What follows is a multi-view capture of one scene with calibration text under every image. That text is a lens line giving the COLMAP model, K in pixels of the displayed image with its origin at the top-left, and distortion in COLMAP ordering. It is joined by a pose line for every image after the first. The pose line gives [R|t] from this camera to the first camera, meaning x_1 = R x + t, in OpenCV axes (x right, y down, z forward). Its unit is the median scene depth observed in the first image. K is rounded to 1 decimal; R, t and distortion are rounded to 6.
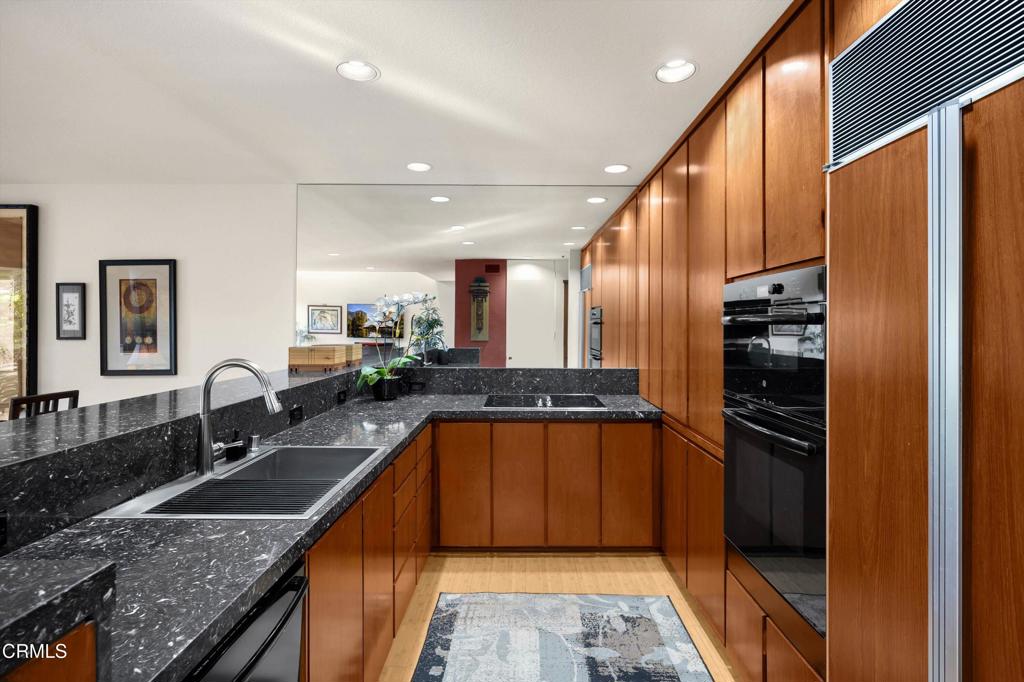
lens RADIAL K [[490.0, 0, 518.9], [0, 490.0, 323.9], [0, 0, 1]] dist [-0.002913, -0.001226]
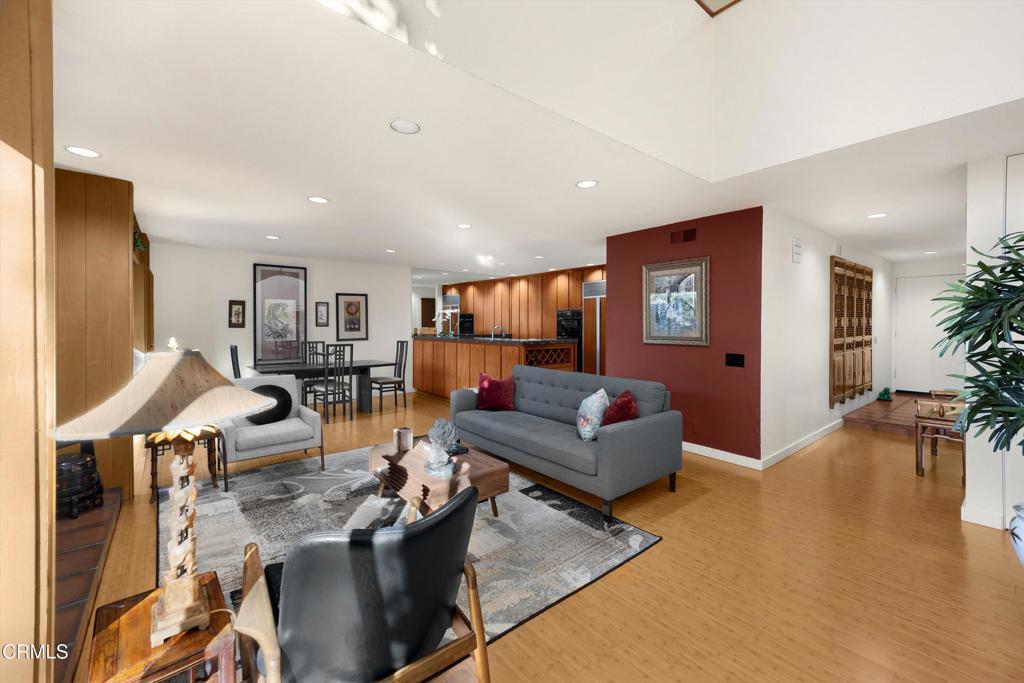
lens RADIAL K [[418.4, 0, 514.7], [0, 418.4, 331.3], [0, 0, 1]] dist [0.018564, 0.000074]
pose [[0.768610, -0.015846, 0.639521, -1.730641], [-0.000135, 0.999689, 0.024932, 0.006432], [-0.639717, -0.019249, 0.768369, -1.306532]]
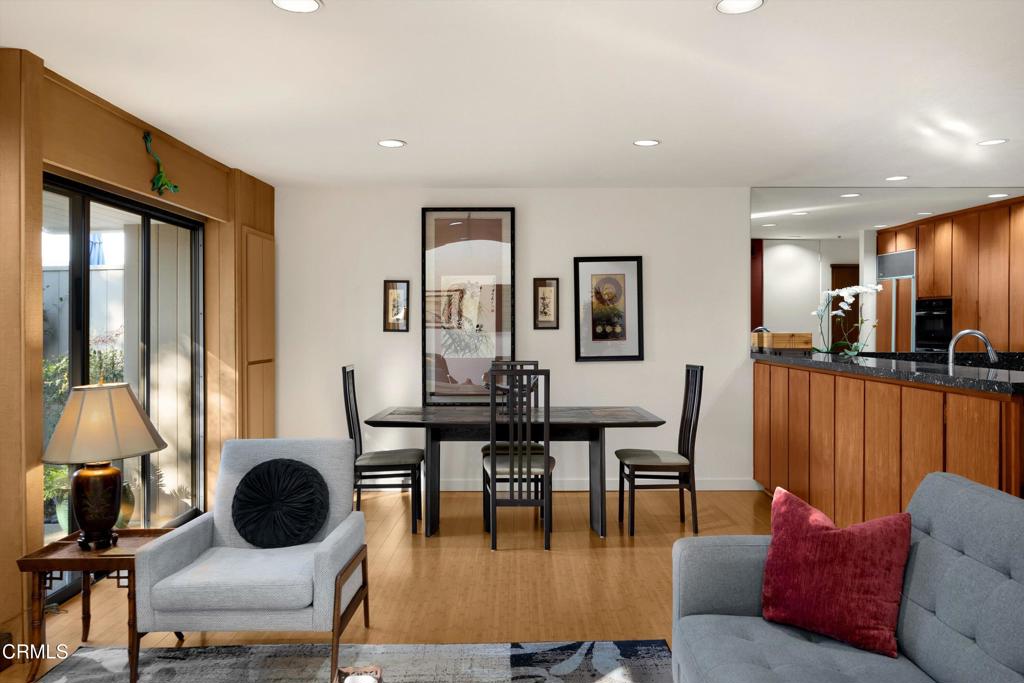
lens RADIAL K [[792.9, 0, 511.7], [0, 792.9, 333.4], [0, 0, 1]] dist [-0.001981, -0.002070]
pose [[0.999957, -0.006803, 0.006328, -1.166813], [0.006701, 0.999848, 0.016097, 0.013827], [-0.006436, -0.016054, 0.999850, -0.912252]]
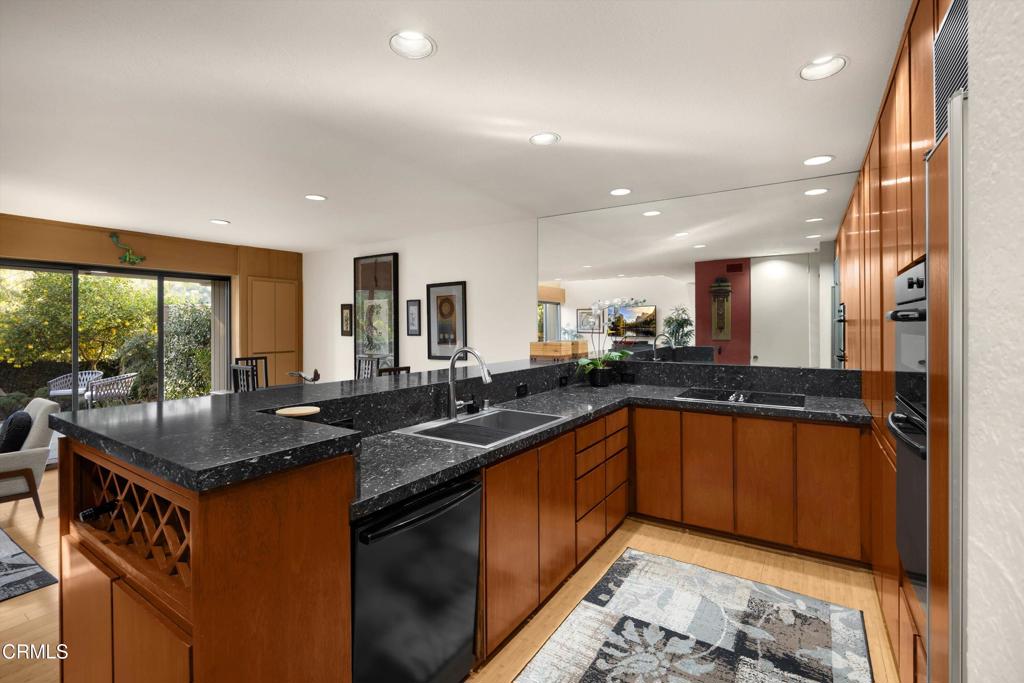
lens RADIAL K [[459.2, 0, 518.0], [0, 459.2, 324.9], [0, 0, 1]] dist [0.000067, -0.000303]
pose [[0.842158, -0.007784, -0.539175, 0.193860], [0.008728, 0.999962, -0.000803, 0.001794], [0.539161, -0.004029, 0.842193, -0.080026]]
